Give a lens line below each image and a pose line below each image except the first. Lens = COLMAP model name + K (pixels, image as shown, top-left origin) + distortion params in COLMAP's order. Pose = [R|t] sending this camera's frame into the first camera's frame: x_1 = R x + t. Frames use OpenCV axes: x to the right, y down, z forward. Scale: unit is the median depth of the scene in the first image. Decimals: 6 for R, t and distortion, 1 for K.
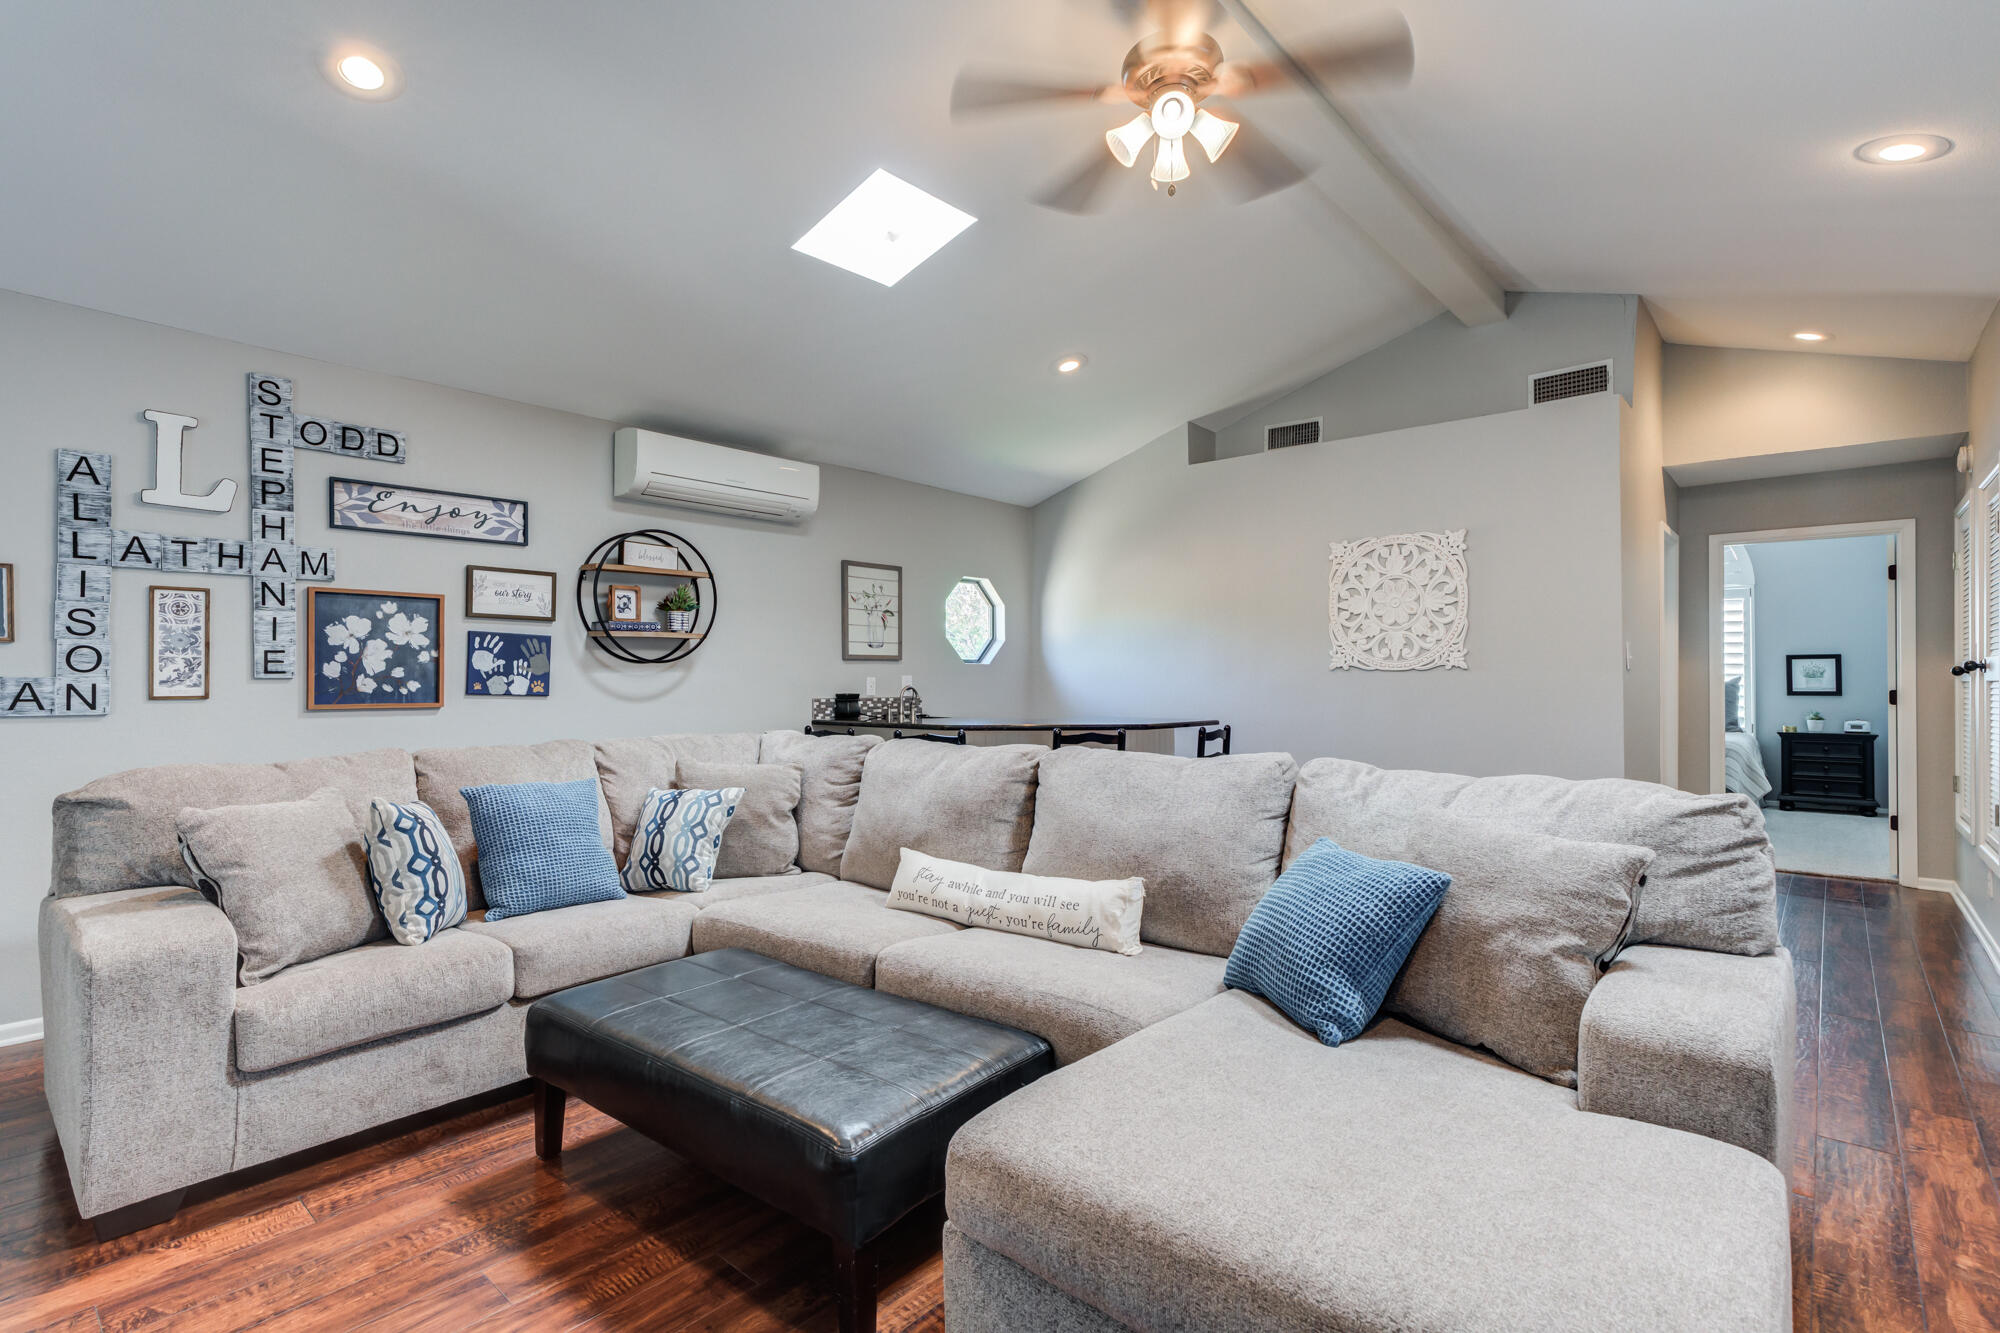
lens RADIAL K [[951.7, 0, 1000.0], [0, 951.7, 666.5], [0, 0, 1]] dist [0.001126, 0.000373]
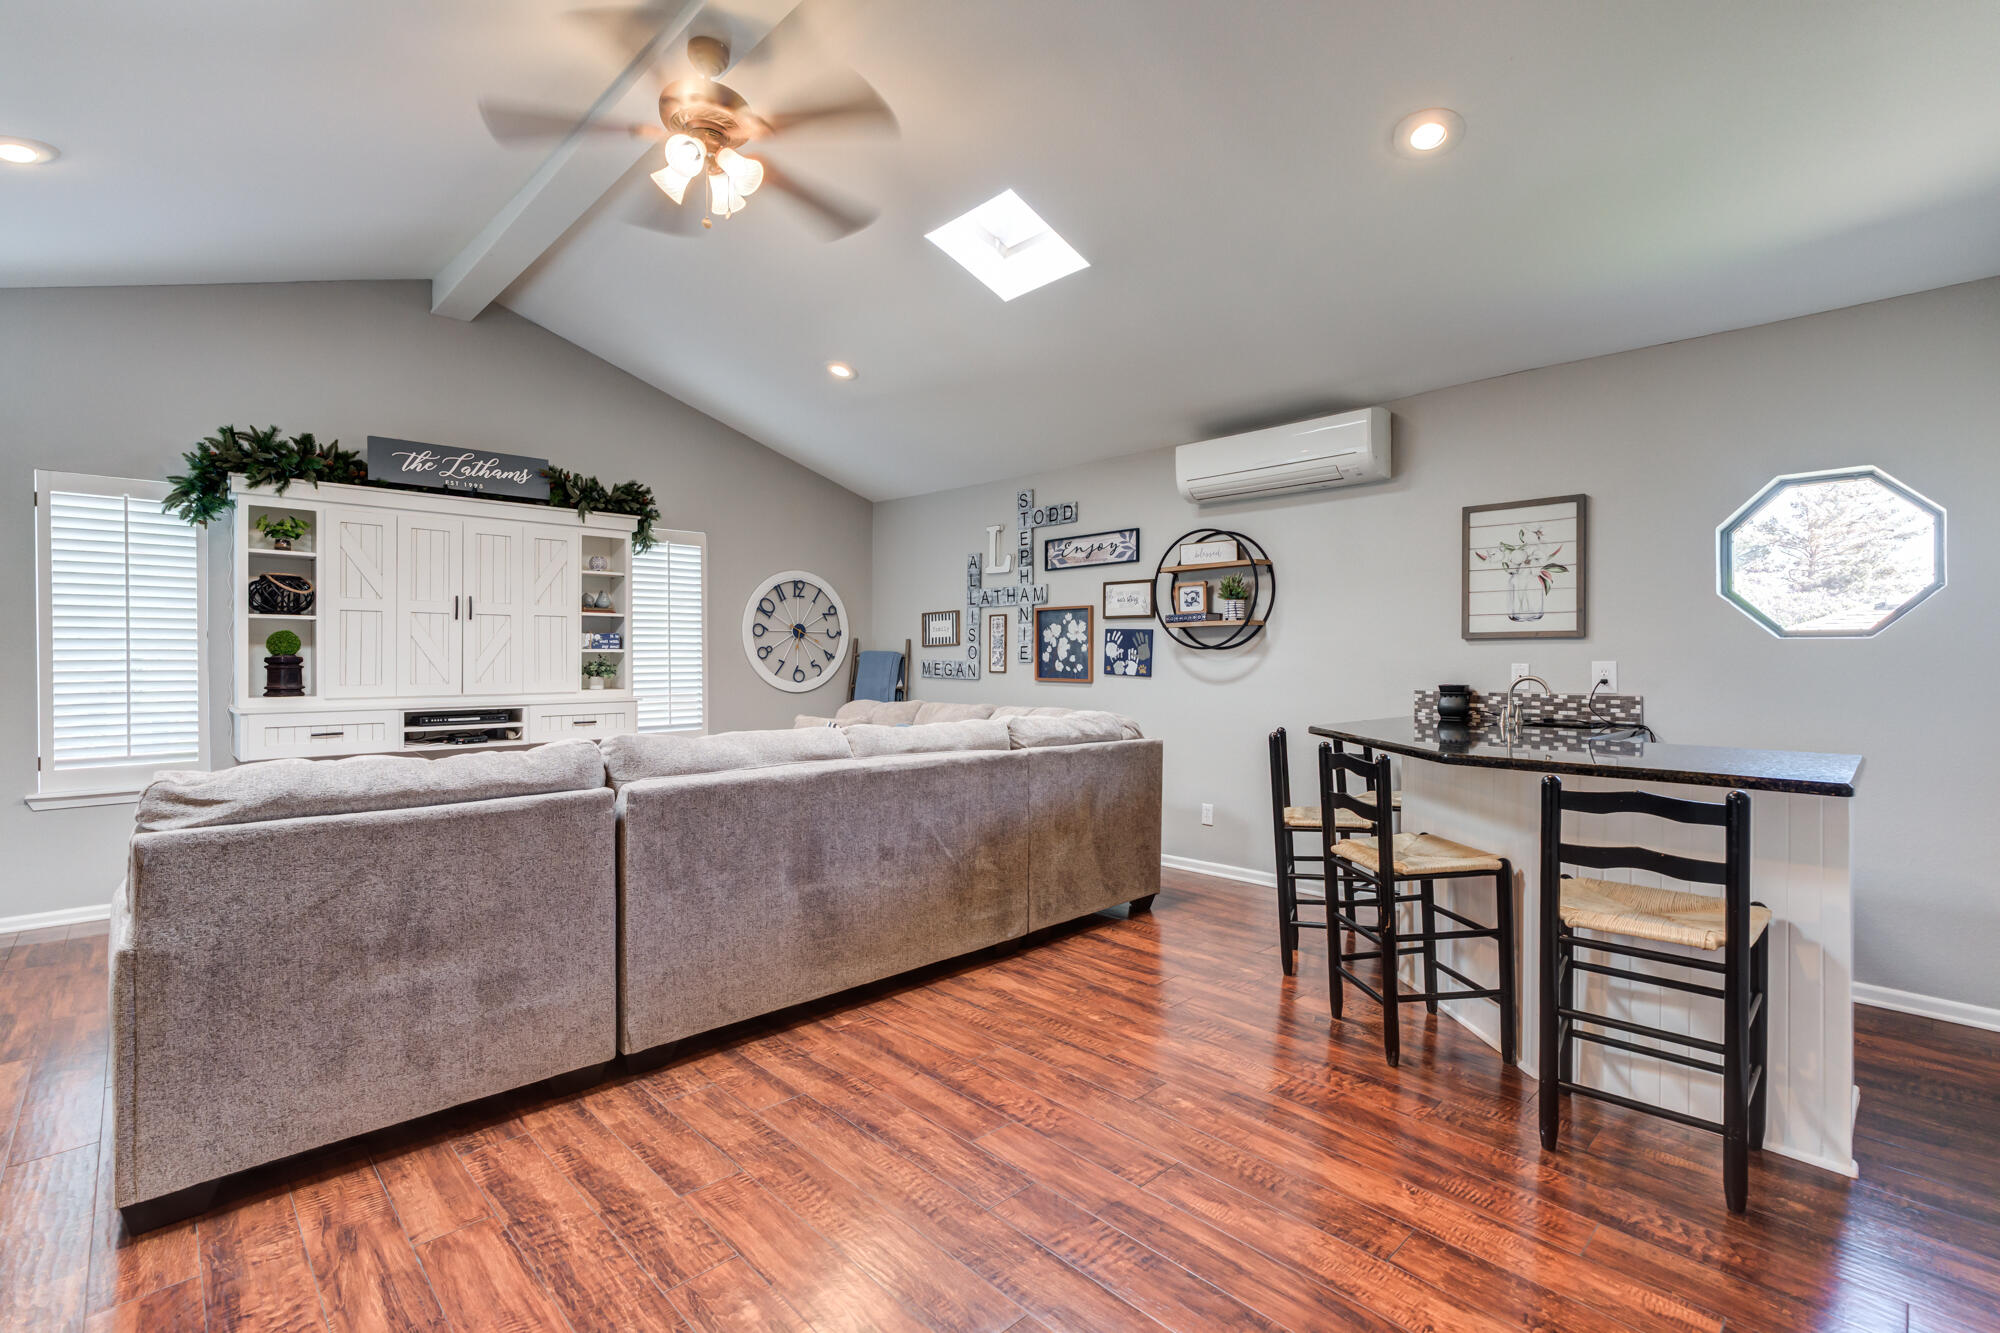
lens RADIAL K [[918.1, 0, 1000.0], [0, 918.1, 666.5], [0, 0, 1]] dist [-0.002968, -0.000013]
pose [[-0.085076, 0.006735, -0.996352, 0.836597], [0.008995, 0.999942, 0.005991, 0.008983], [0.996334, -0.008453, -0.085132, 0.984803]]
